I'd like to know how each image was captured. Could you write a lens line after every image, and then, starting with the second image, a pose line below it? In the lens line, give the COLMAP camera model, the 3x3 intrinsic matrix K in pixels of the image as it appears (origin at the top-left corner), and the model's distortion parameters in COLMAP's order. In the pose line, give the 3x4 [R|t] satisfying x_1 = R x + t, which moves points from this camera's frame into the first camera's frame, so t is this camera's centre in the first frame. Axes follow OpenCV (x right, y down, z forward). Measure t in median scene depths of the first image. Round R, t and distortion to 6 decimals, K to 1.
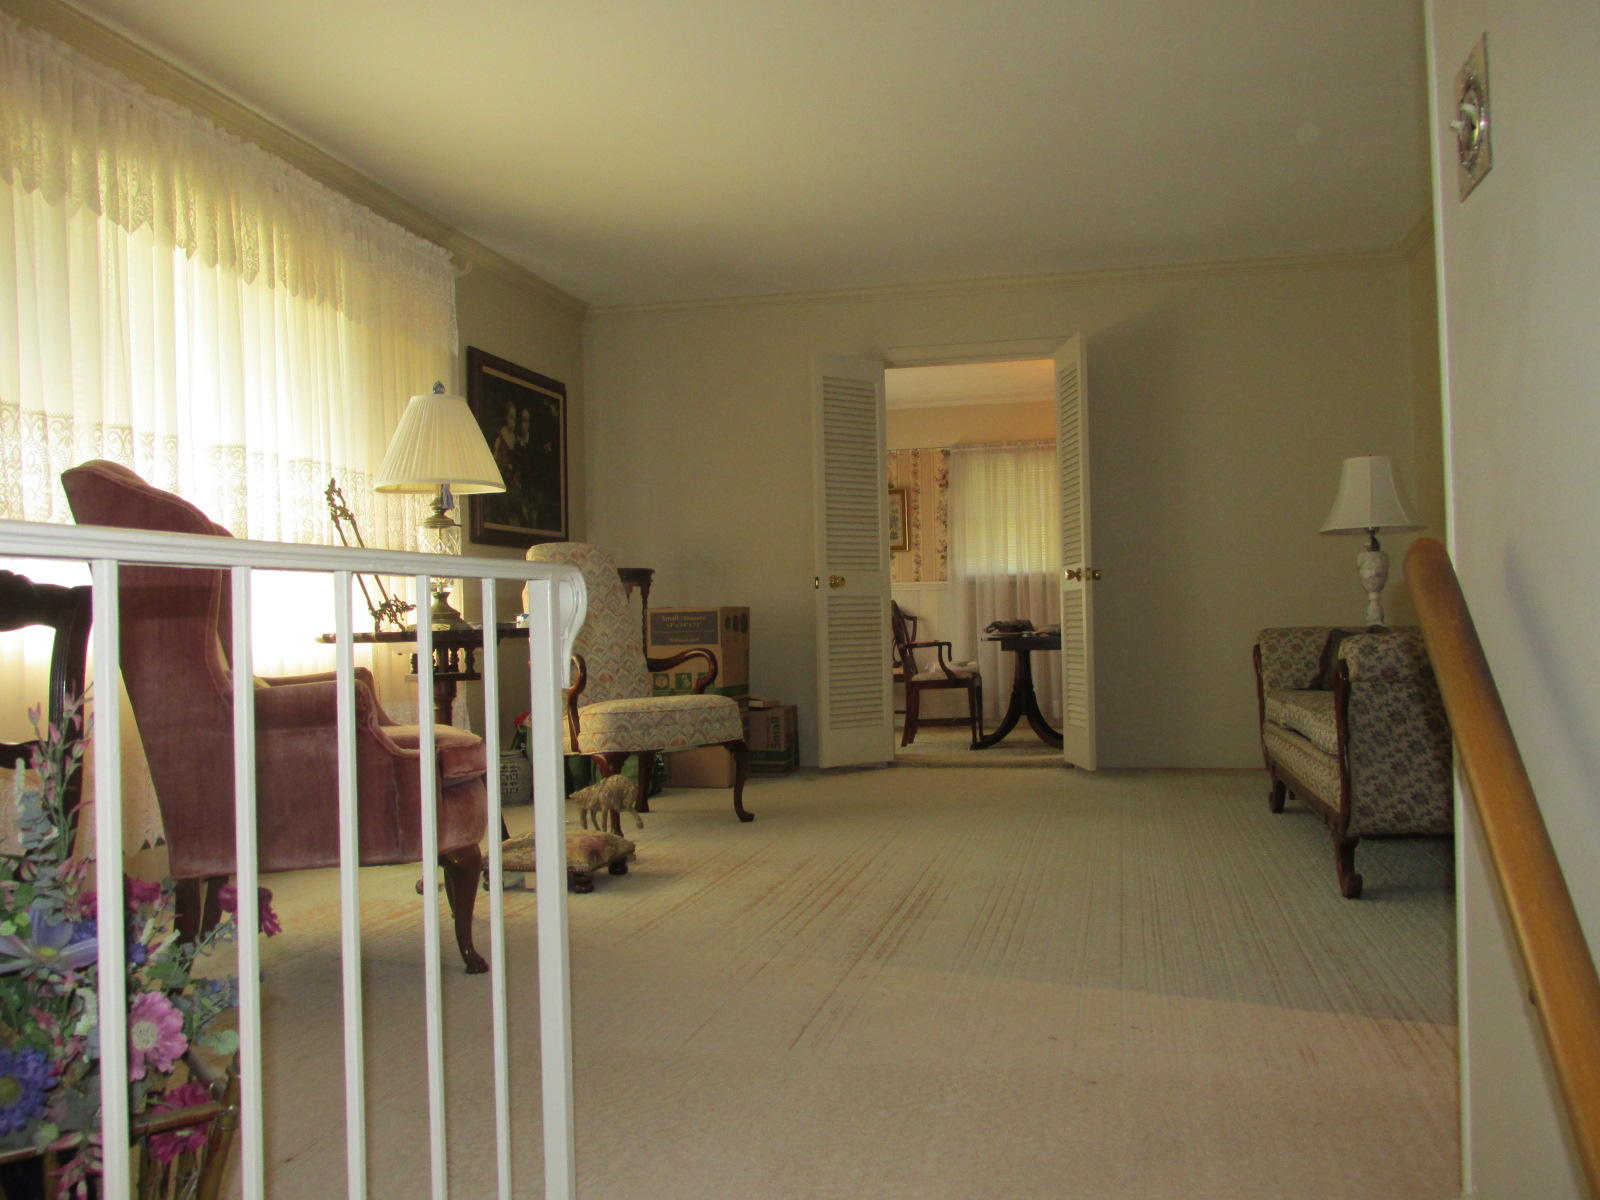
lens RADIAL K [[1284.7, 0, 800.0], [0, 1284.7, 600.0], [0, 0, 1]] dist [-0.050837, 0.005013]
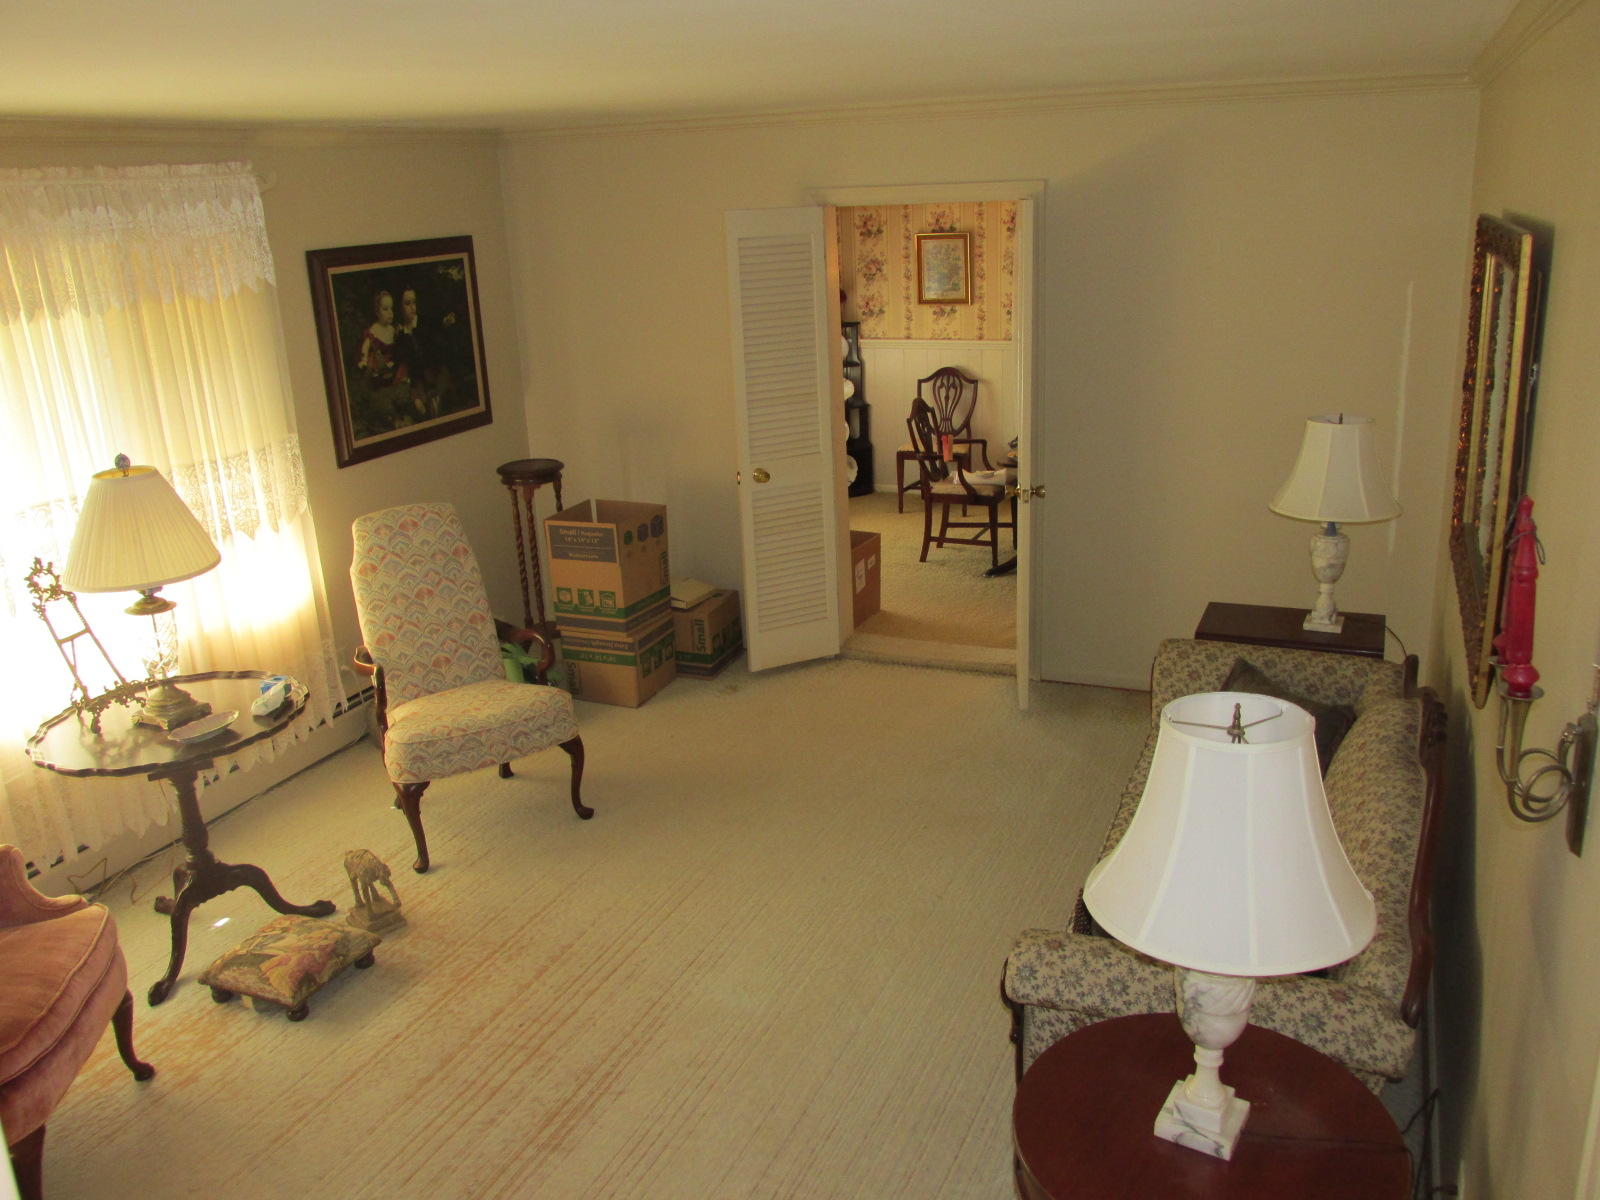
lens RADIAL K [[1300.3, 0, 803.7], [0, 1300.3, 579.3], [0, 0, 1]] dist [-0.023861, 0.007979]
pose [[0.985658, 0.028746, -0.166291, 0.212636], [0.022809, 0.953650, 0.300051, -0.219698], [0.167209, -0.299541, 0.939317, 0.133249]]
